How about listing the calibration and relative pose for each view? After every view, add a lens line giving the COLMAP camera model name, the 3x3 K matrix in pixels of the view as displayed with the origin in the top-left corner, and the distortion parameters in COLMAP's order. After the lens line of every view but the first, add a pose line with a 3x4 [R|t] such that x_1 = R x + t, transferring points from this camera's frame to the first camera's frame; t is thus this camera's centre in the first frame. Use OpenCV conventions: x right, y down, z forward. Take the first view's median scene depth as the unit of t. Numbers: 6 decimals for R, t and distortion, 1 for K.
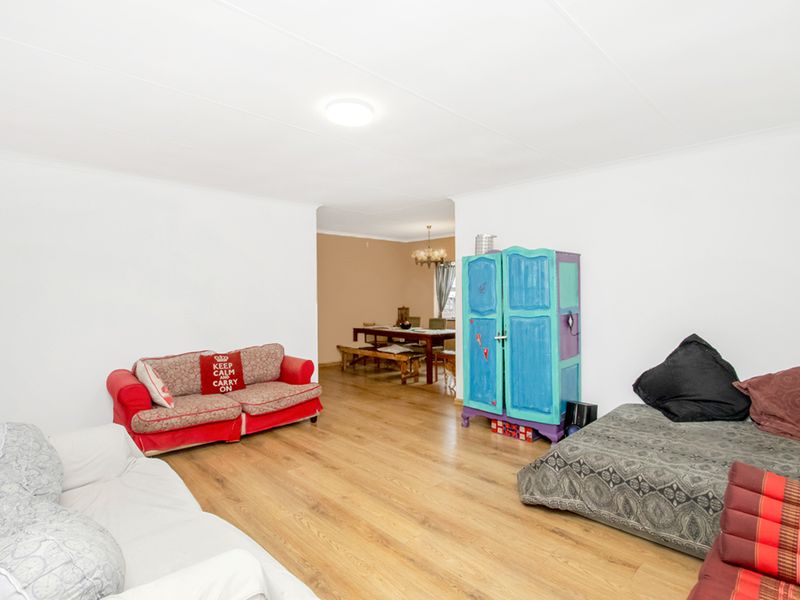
lens RADIAL K [[421.8, 0, 386.8], [0, 421.8, 299.4], [0, 0, 1]] dist [0.002161, 0.000413]
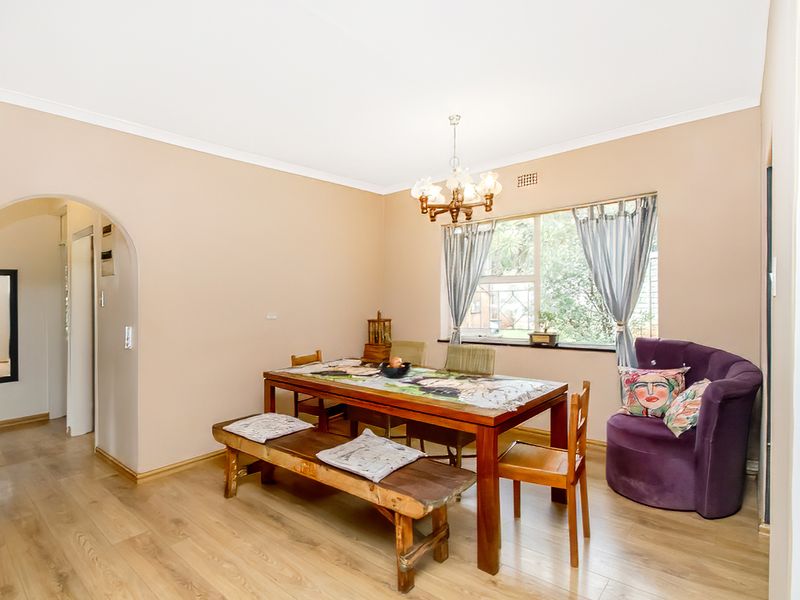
lens RADIAL K [[421.8, 0, 386.8], [0, 421.8, 299.4], [0, 0, 1]] dist [0.002161, 0.000413]
pose [[0.994344, 0.005653, 0.106059, -0.004706], [-0.005361, 0.999981, -0.003042, -0.001691], [-0.106074, 0.002457, 0.994355, 0.668352]]
